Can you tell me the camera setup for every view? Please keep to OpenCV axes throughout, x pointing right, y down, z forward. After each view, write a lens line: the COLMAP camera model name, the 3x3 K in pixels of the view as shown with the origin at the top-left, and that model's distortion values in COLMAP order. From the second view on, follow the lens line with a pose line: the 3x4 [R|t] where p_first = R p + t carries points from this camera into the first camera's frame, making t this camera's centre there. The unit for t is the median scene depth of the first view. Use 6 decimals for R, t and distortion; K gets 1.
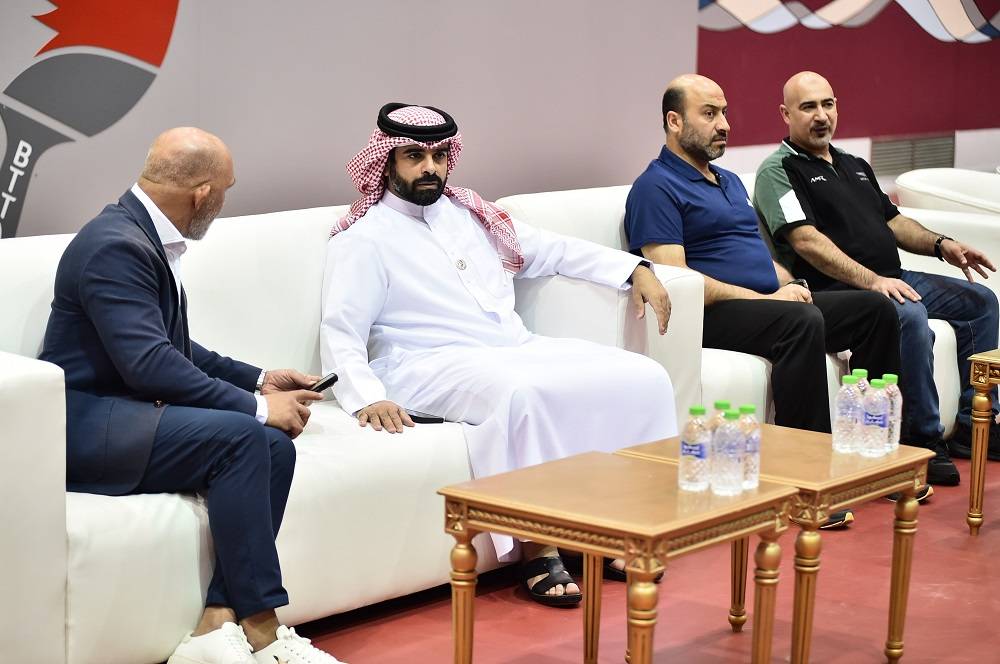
lens RADIAL K [[2415.0, 0, 500.0], [0, 2415.0, 332.0], [0, 0, 1]] dist [-0.247027, 0.205081]
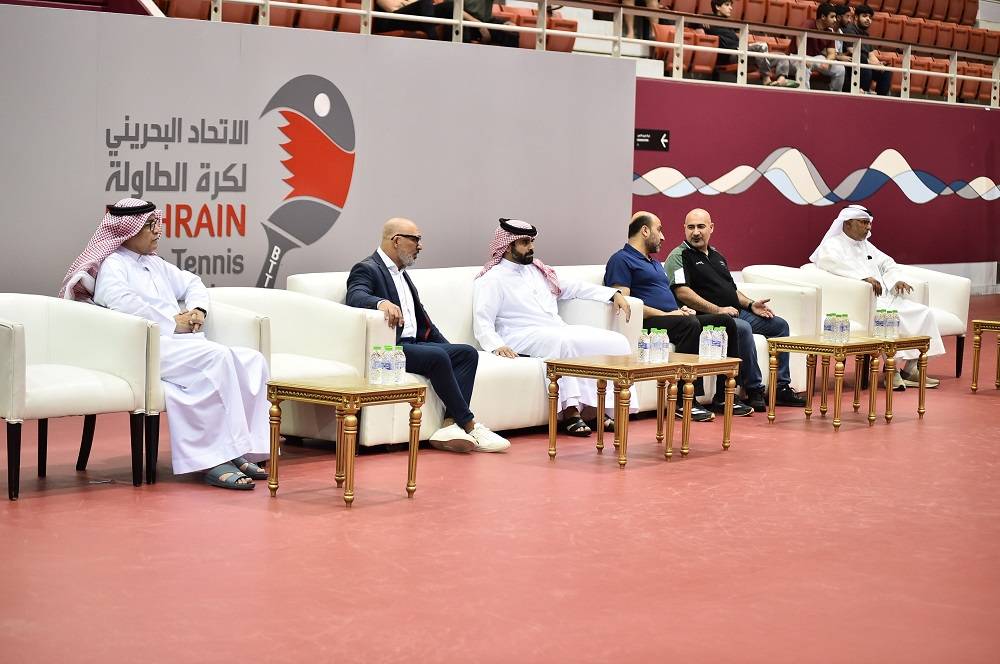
lens RADIAL K [[2415.0, 0, 500.0], [0, 2415.0, 332.0], [0, 0, 1]] dist [-0.247027, 0.205081]
pose [[0.999364, 0.003689, 0.035475, -0.121488], [-0.001047, 0.997242, -0.074206, 0.167425], [-0.035651, 0.074122, 0.996612, -1.160365]]
